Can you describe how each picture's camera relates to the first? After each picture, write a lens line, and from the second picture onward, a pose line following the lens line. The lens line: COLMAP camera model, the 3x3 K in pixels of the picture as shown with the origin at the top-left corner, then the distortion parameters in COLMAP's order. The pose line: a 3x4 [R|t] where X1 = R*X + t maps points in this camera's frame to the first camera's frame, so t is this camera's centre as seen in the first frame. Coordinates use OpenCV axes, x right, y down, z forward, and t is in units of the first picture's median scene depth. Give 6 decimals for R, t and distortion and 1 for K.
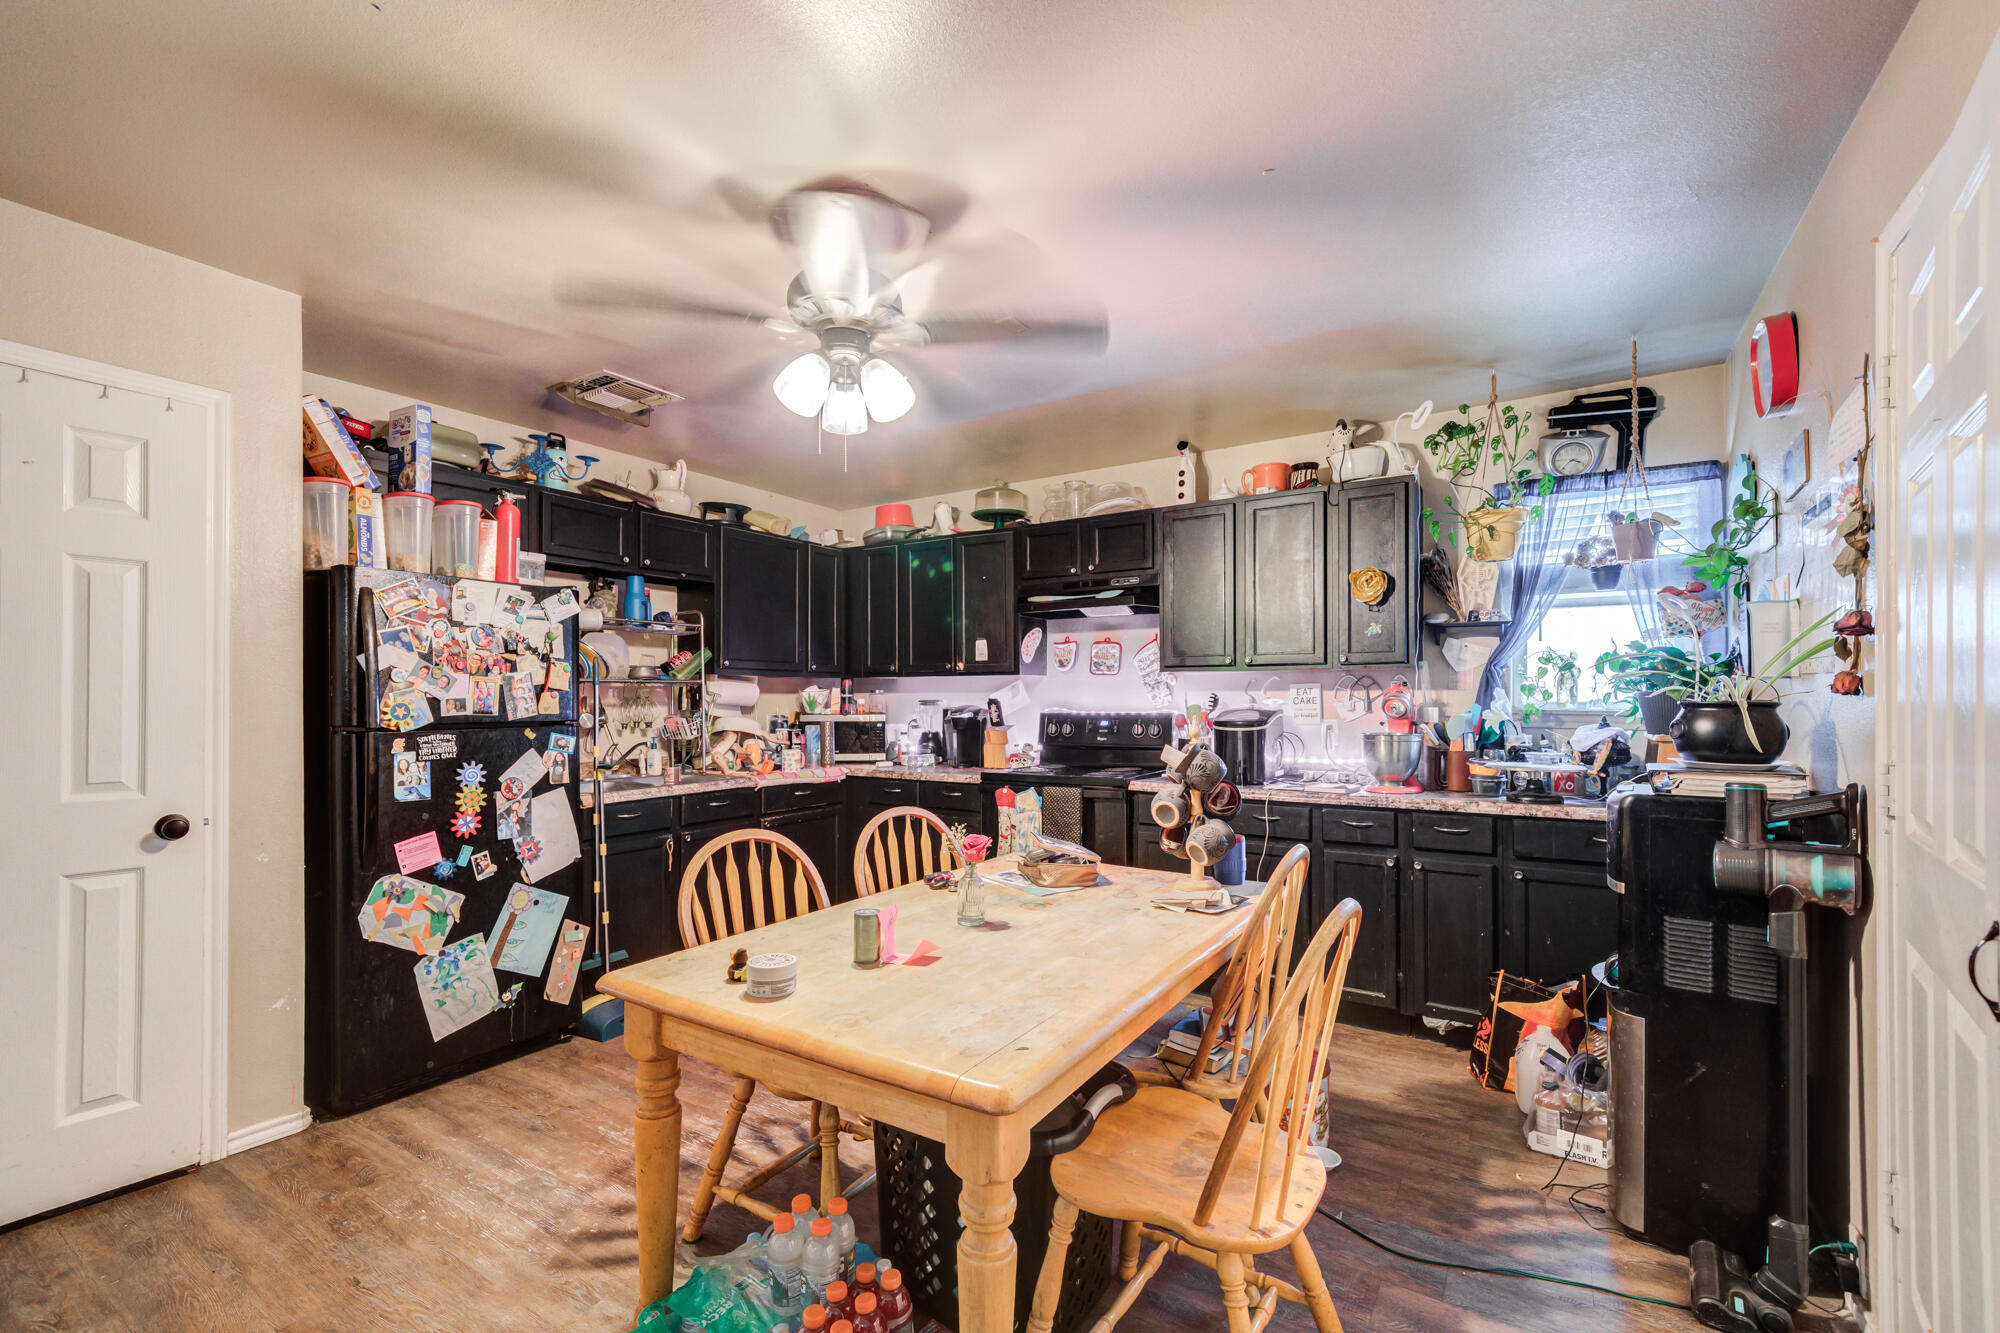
lens RADIAL K [[871.0, 0, 992.4], [0, 871.0, 696.8], [0, 0, 1]] dist [0.000454, 0.004257]
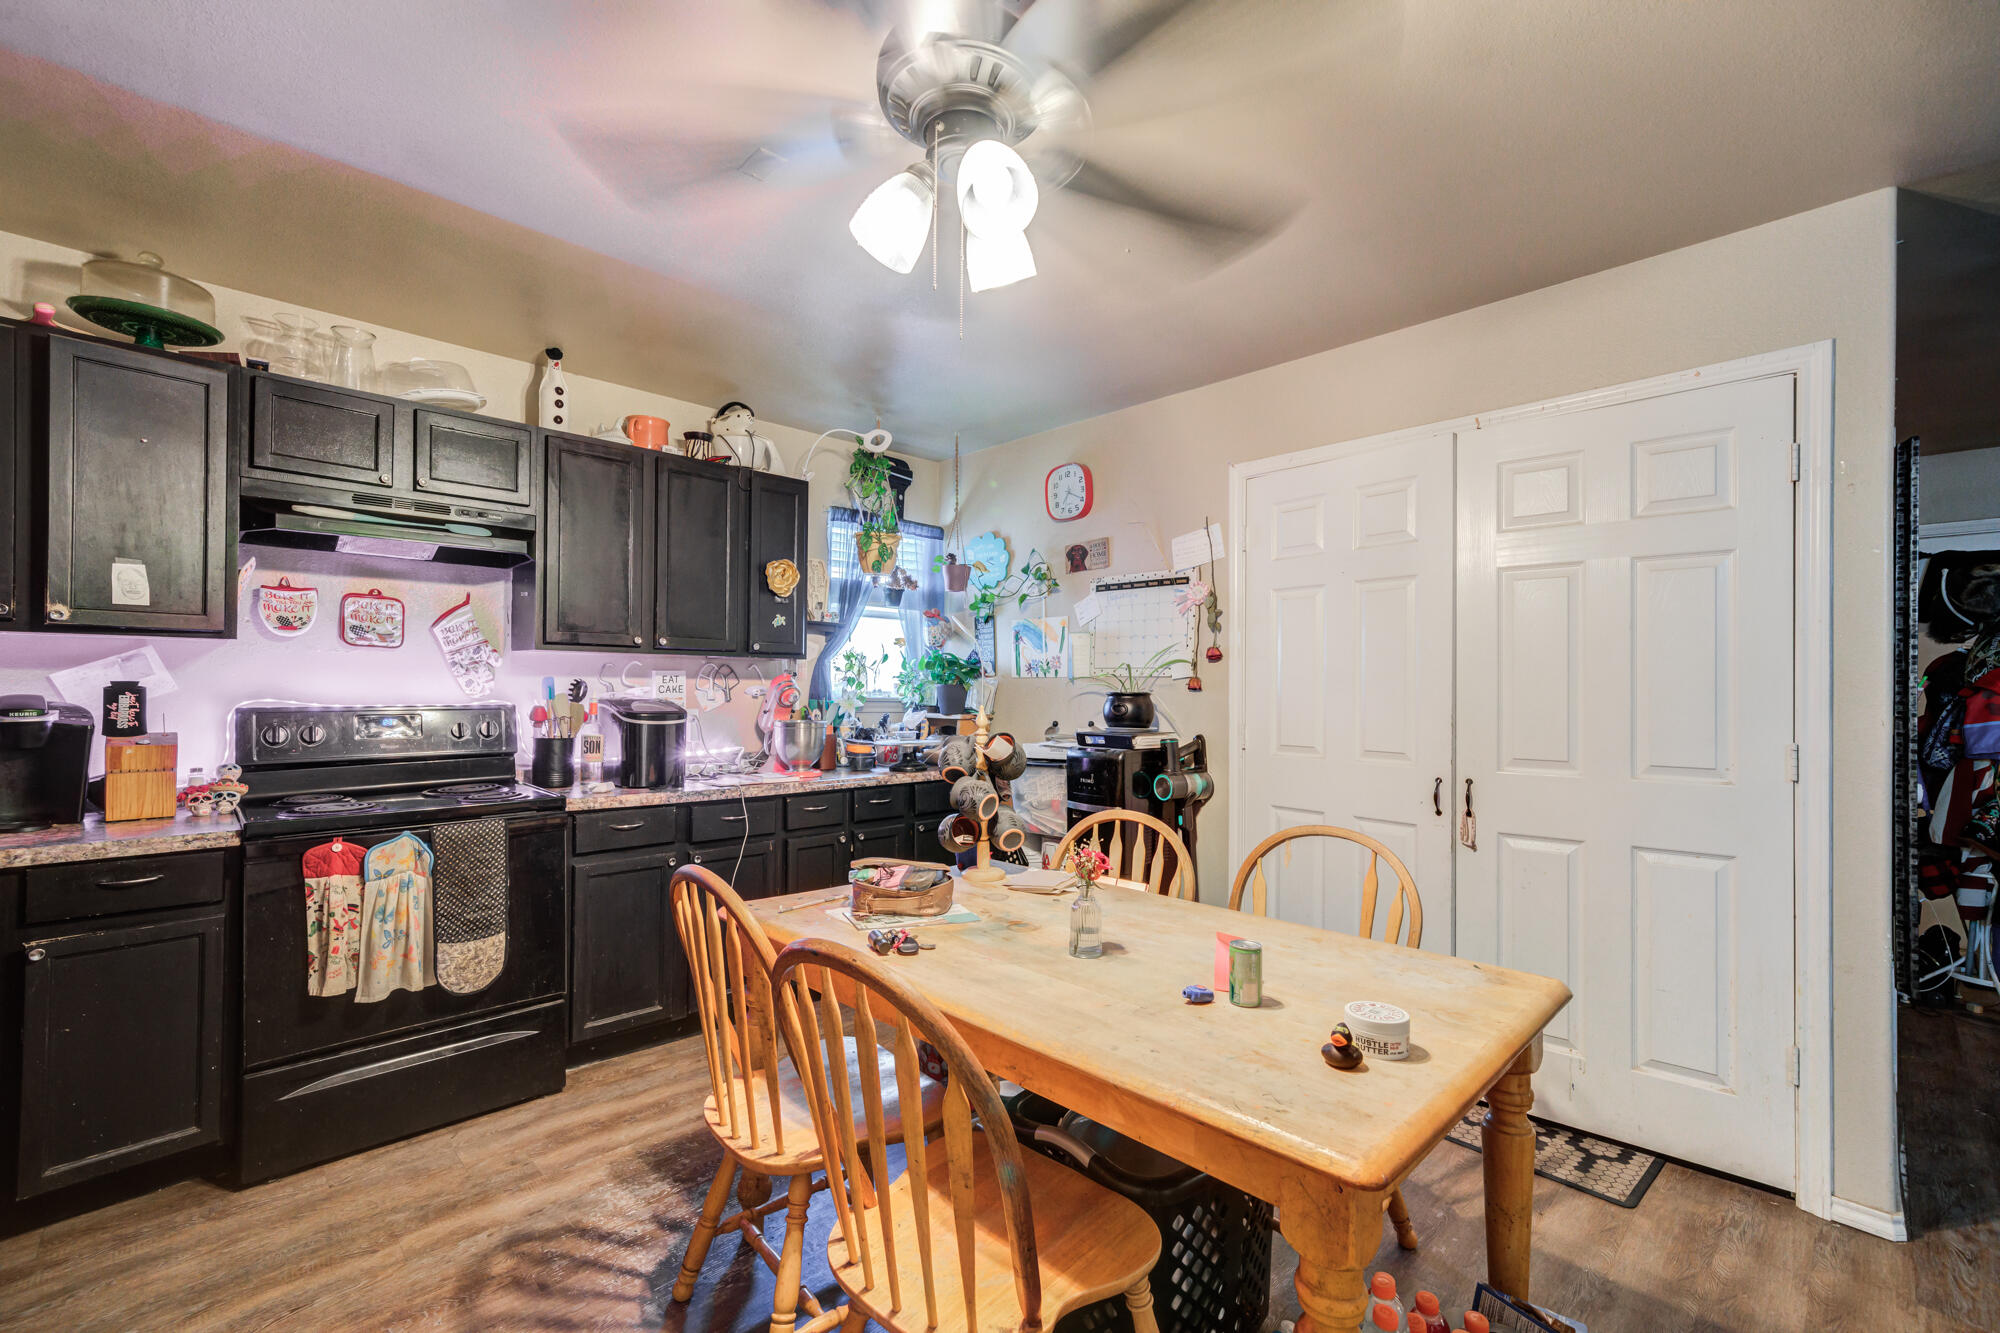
lens RADIAL K [[871.0, 0, 990.5], [0, 871.0, 683.2], [0, 0, 1]] dist [0.000454, 0.004257]
pose [[0.203849, 0.010846, 0.978942, -0.513391], [-0.010322, 0.999907, -0.008928, 0.003161], [-0.978948, -0.008285, 0.203942, 0.539941]]
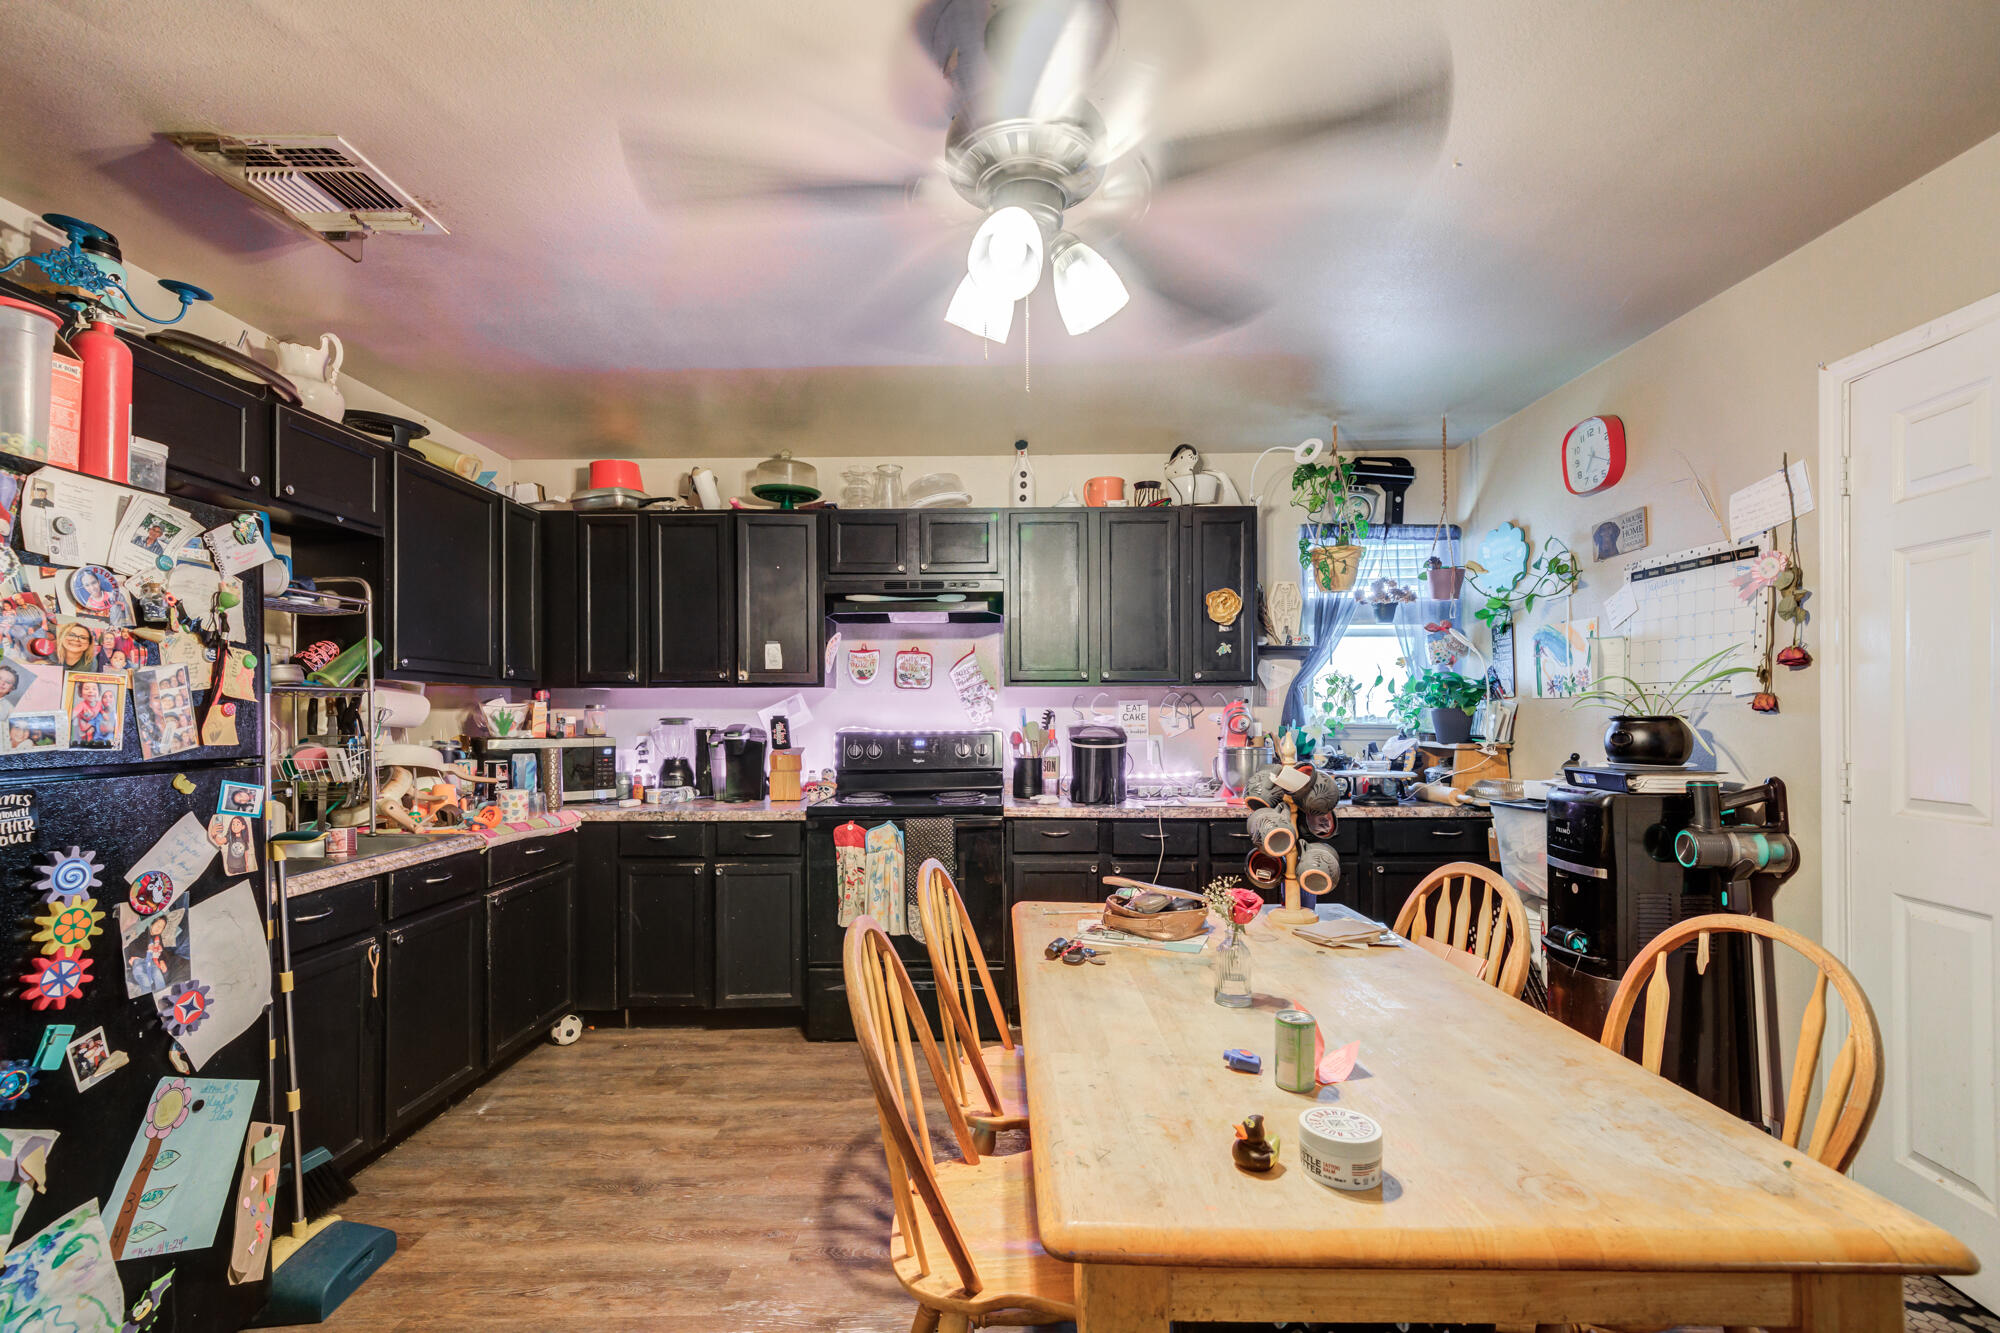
lens RADIAL K [[871.0, 0, 979.8], [0, 871.0, 713.0], [0, 0, 1]] dist [0.000454, 0.004257]
pose [[0.840780, -0.000285, 0.541377, -0.373984], [0.001114, 0.999999, -0.001204, 0.000915], [-0.541376, 0.001615, 0.840779, 0.274320]]
